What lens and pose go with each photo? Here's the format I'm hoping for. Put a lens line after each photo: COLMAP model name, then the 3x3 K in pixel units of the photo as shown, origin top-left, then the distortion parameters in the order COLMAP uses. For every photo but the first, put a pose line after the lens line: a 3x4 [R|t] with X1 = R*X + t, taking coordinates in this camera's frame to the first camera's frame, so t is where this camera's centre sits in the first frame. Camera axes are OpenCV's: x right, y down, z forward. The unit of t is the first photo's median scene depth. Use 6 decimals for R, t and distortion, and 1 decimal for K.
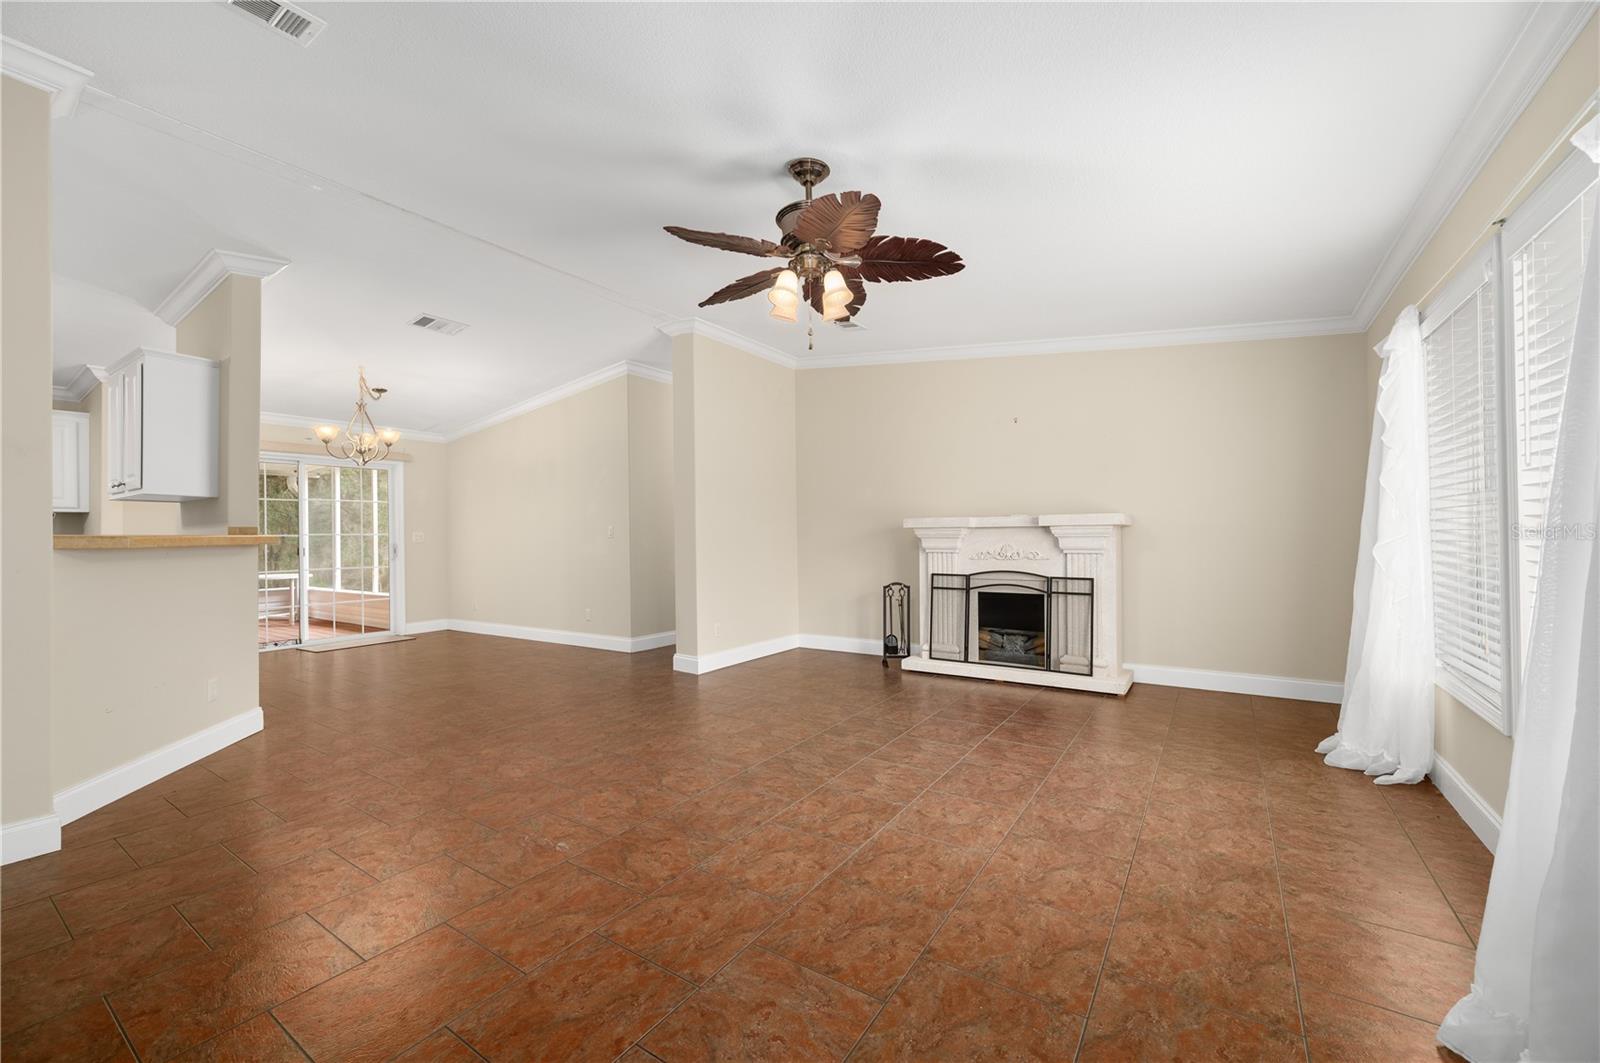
lens RADIAL K [[631.3, 0, 803.6], [0, 631.3, 534.9], [0, 0, 1]] dist [-0.000201, -0.000041]
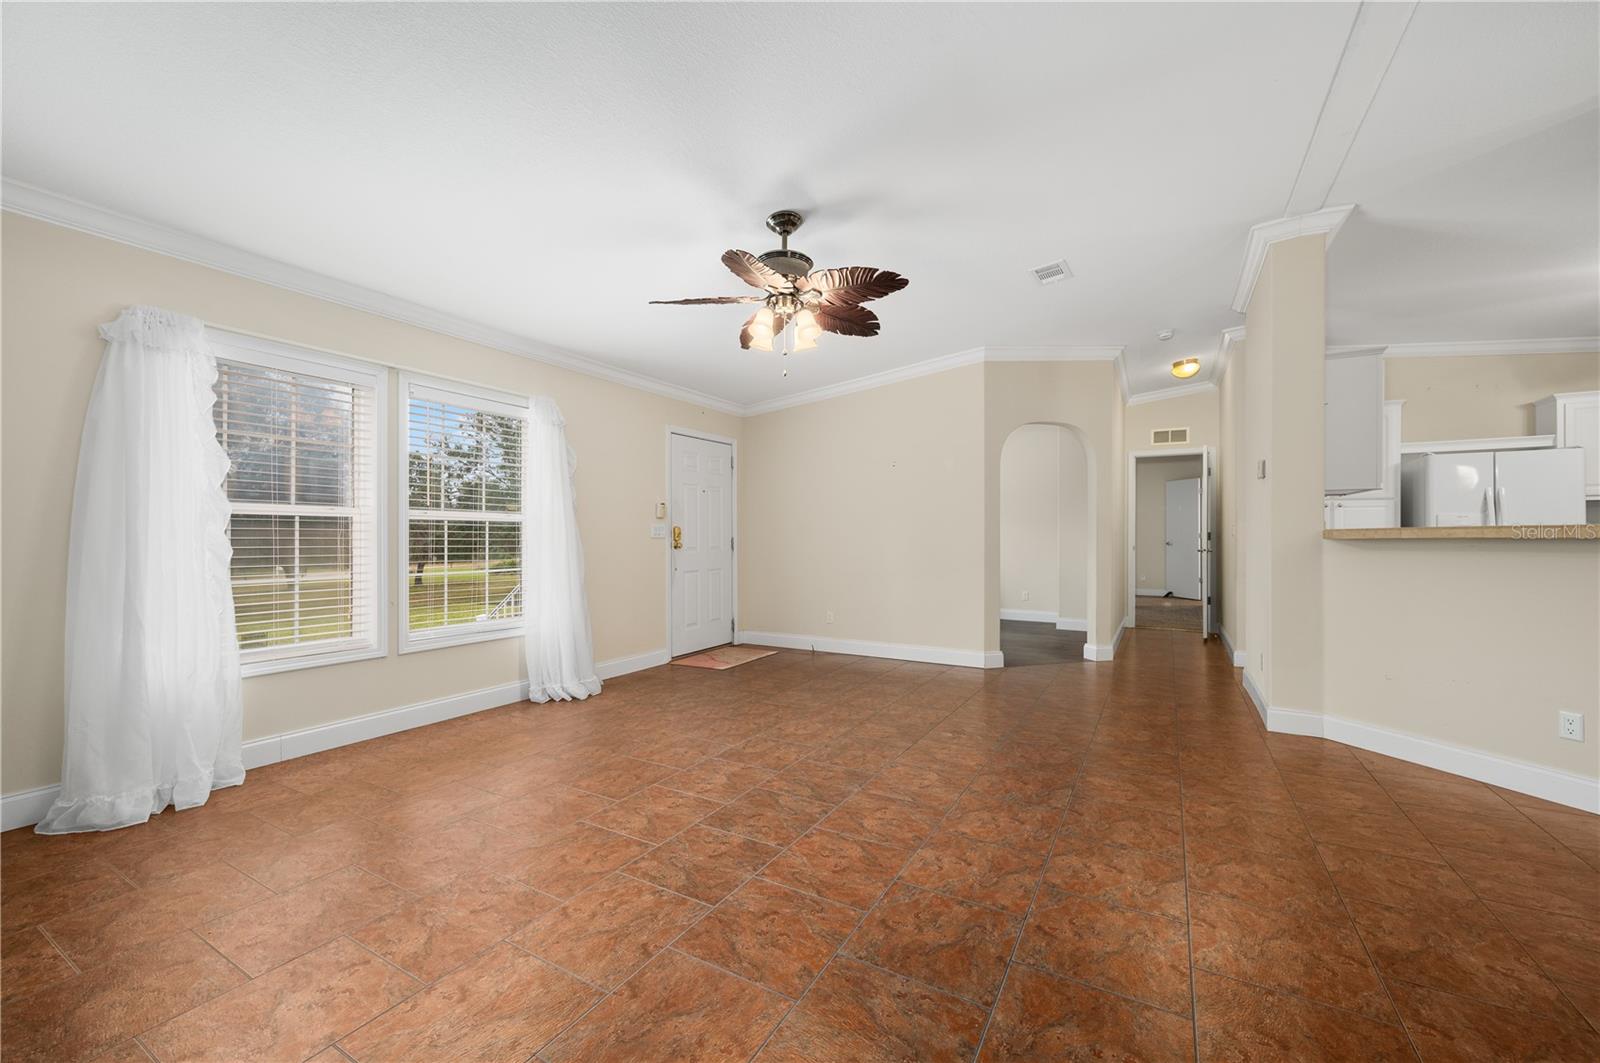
lens RADIAL K [[631.3, 0, 803.6], [0, 631.3, 534.9], [0, 0, 1]] dist [-0.000201, -0.000041]
pose [[-0.997629, 0.013407, -0.067504, 0.033947], [0.013840, 0.999886, -0.005959, 0.003856], [0.067416, -0.006879, -0.997701, 1.254414]]
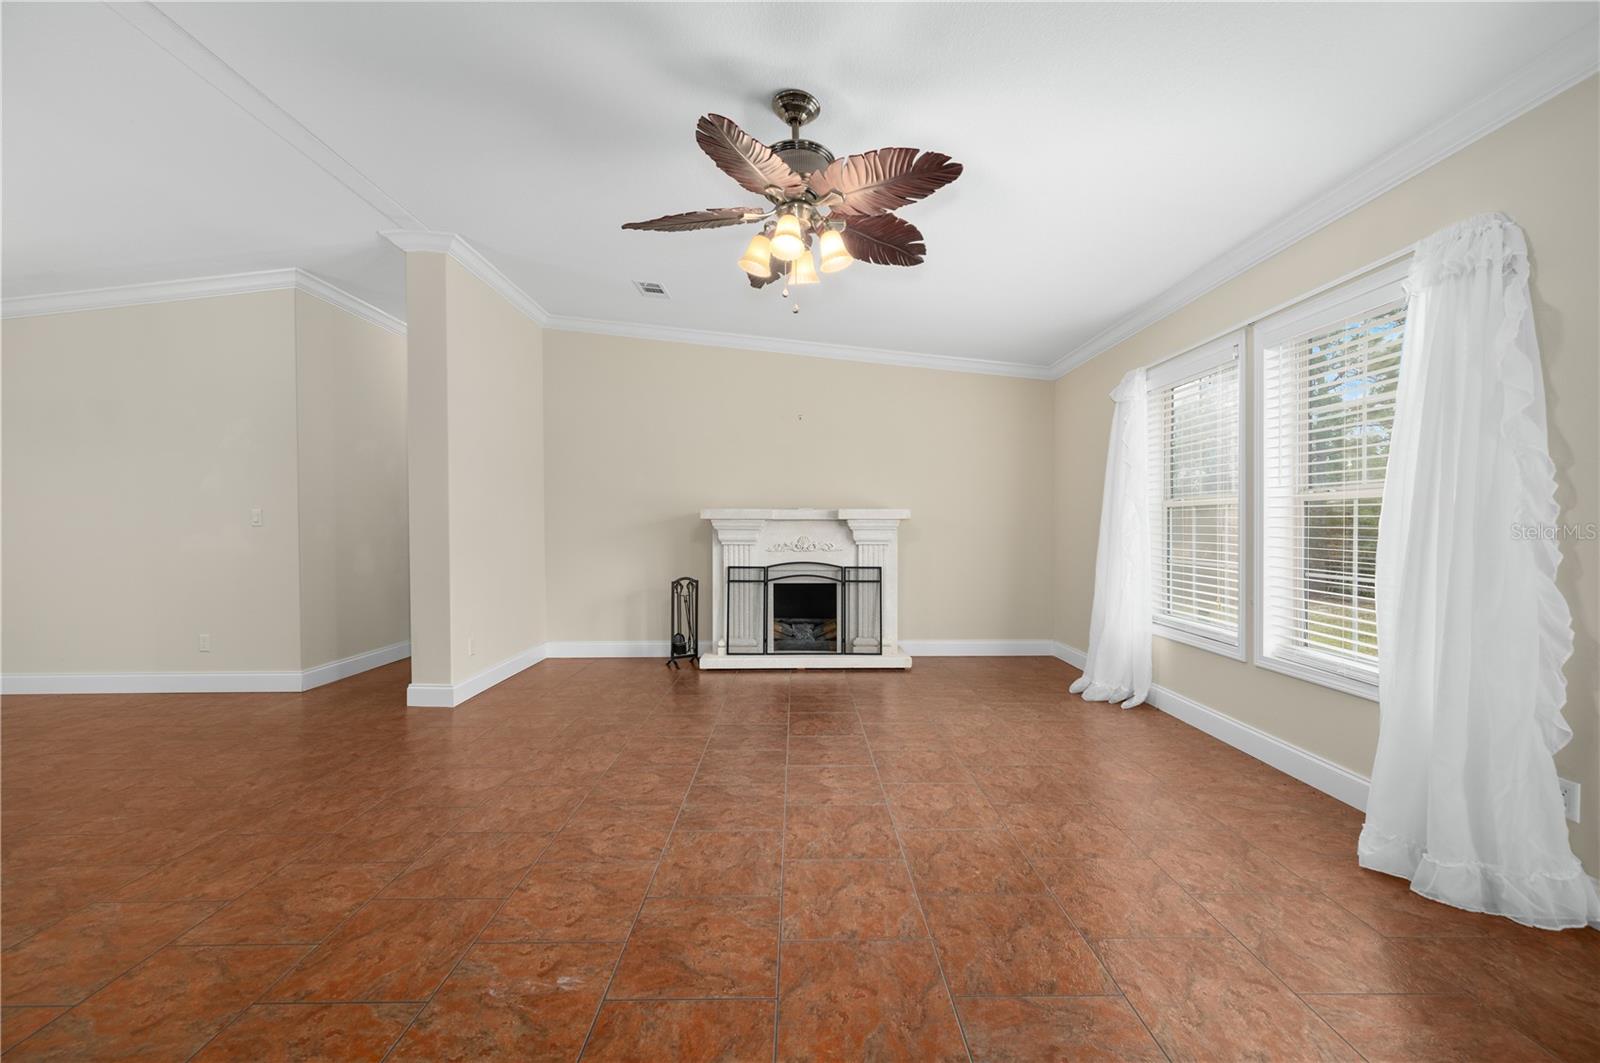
lens RADIAL K [[631.3, 0, 803.6], [0, 631.3, 534.9], [0, 0, 1]] dist [-0.000201, -0.000041]
pose [[0.826342, 0.003389, 0.563158, -0.275523], [-0.009536, 0.999923, 0.007975, 0.004576], [-0.563087, -0.011961, 0.826311, 0.153573]]
